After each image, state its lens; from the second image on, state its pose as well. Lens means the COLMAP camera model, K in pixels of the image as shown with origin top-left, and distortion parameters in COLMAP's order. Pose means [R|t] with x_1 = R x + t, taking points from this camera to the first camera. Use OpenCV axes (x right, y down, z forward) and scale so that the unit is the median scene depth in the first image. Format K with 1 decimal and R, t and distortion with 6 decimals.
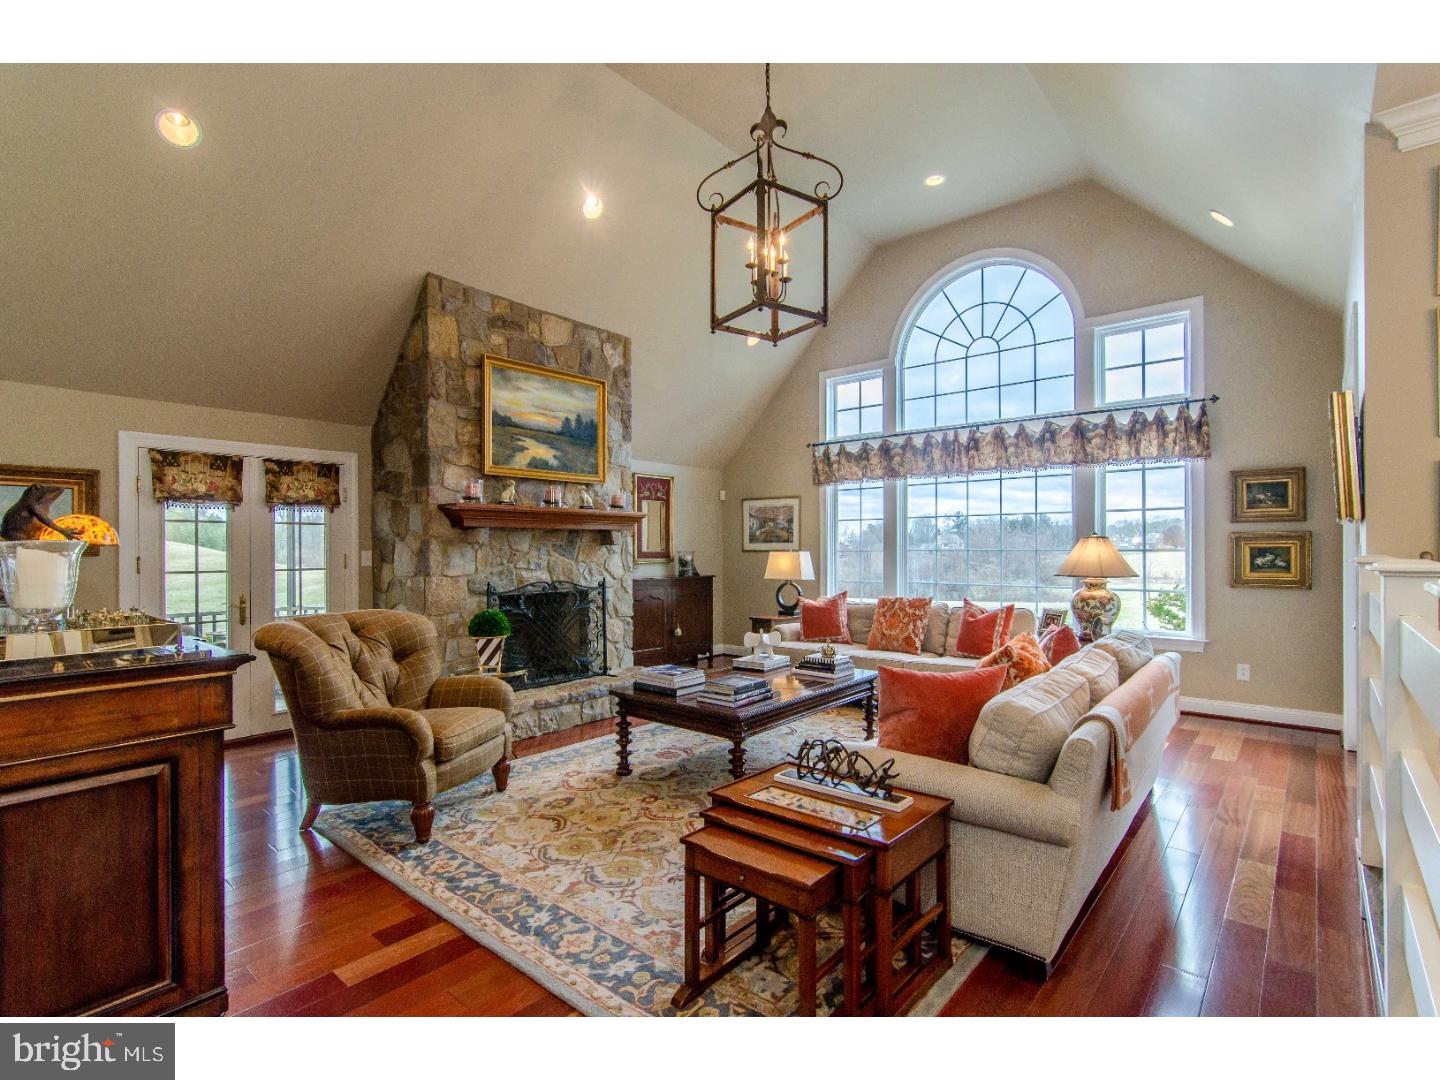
lens RADIAL K [[688.9, 0, 722.7], [0, 688.9, 547.5], [0, 0, 1]] dist [-0.001108, 0.002664]
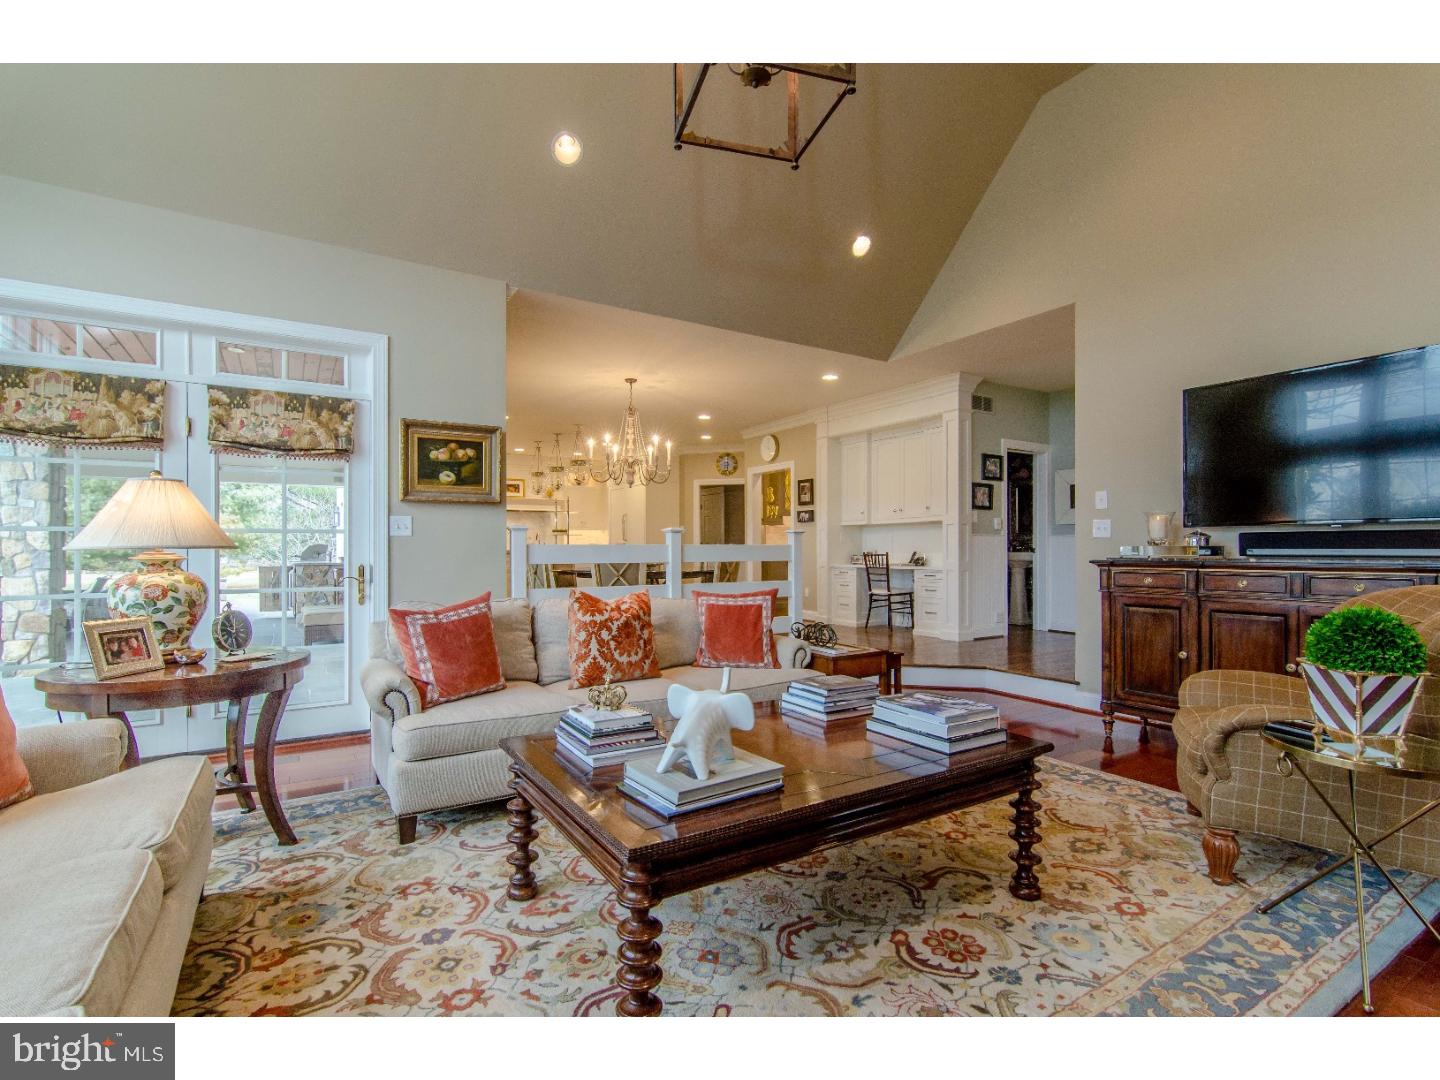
lens RADIAL K [[688.9, 0, 716.5], [0, 688.9, 543.2], [0, 0, 1]] dist [-0.001108, 0.002664]
pose [[-0.954681, 0.008219, 0.297517, -0.079358], [0.005763, 0.999942, -0.009131, 0.054224], [-0.297575, -0.007003, -0.954673, 1.715004]]
